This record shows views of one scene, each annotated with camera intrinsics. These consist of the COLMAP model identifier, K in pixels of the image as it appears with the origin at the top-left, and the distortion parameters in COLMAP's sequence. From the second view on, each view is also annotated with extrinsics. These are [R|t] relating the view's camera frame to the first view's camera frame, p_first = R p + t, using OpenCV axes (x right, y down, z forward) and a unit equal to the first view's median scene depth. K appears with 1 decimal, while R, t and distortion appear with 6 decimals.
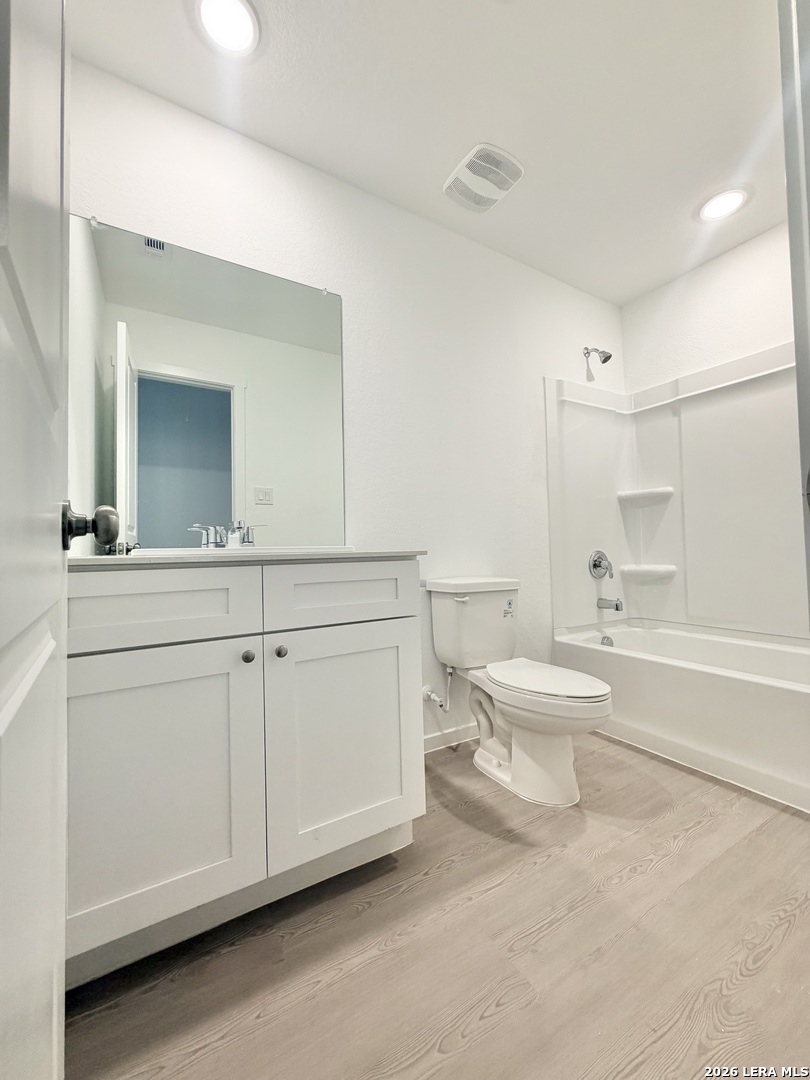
lens RADIAL K [[421.9, 0, 405.0], [0, 421.9, 540.0], [0, 0, 1]] dist [0.012913, 0.000135]
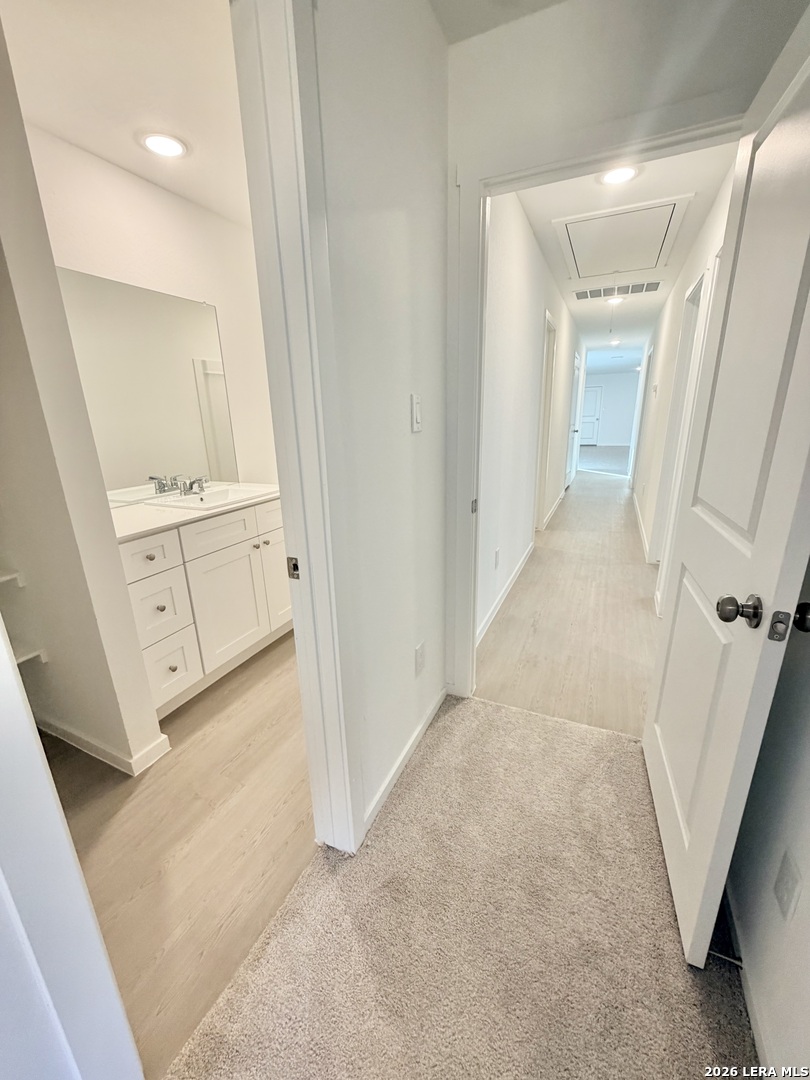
lens RADIAL K [[429.8, 0, 402.2], [0, 429.8, 539.1], [0, 0, 1]] dist [0.001458, 0.000379]
pose [[0.833549, -0.162261, 0.528080, -0.446214], [0.005772, 0.958399, 0.285373, -0.199202], [-0.552416, -0.234824, 0.799809, -0.610052]]
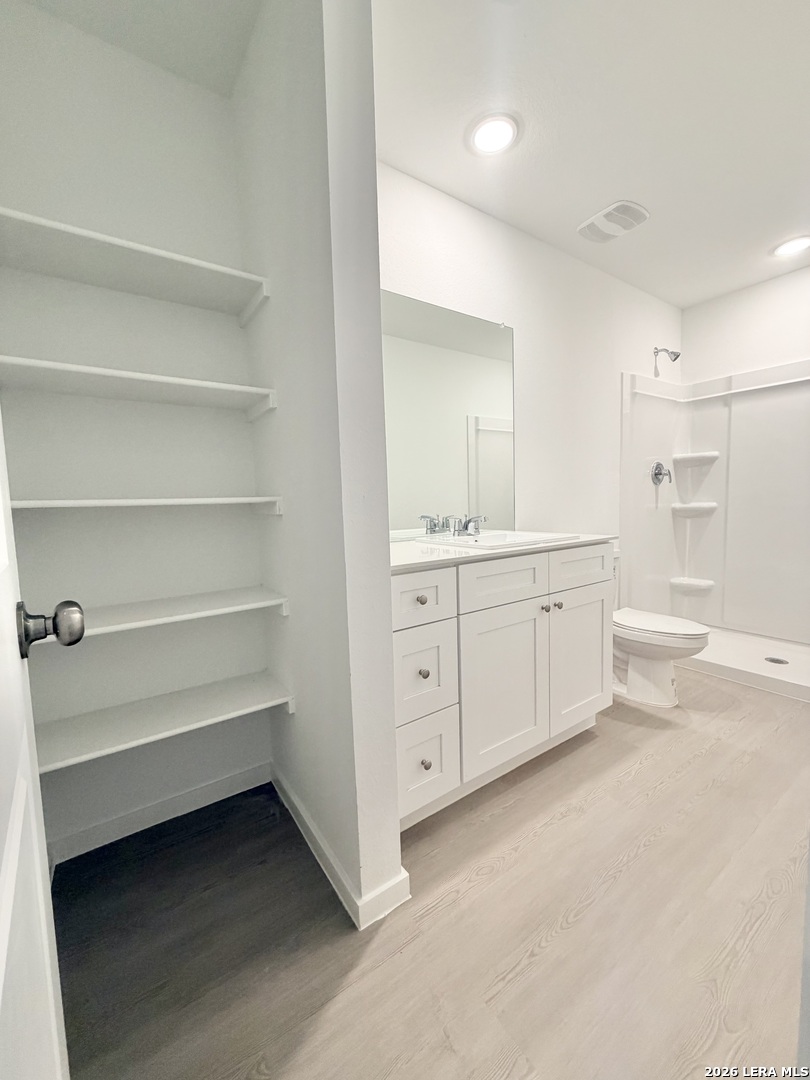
lens RADIAL K [[429.8, 0, 402.2], [0, 429.8, 539.1], [0, 0, 1]] dist [0.001458, 0.000379]
pose [[0.998461, -0.019010, 0.052091, -0.477034], [0.013618, 0.994694, 0.101968, -0.076342], [-0.053753, -0.101102, 0.993423, -0.271947]]
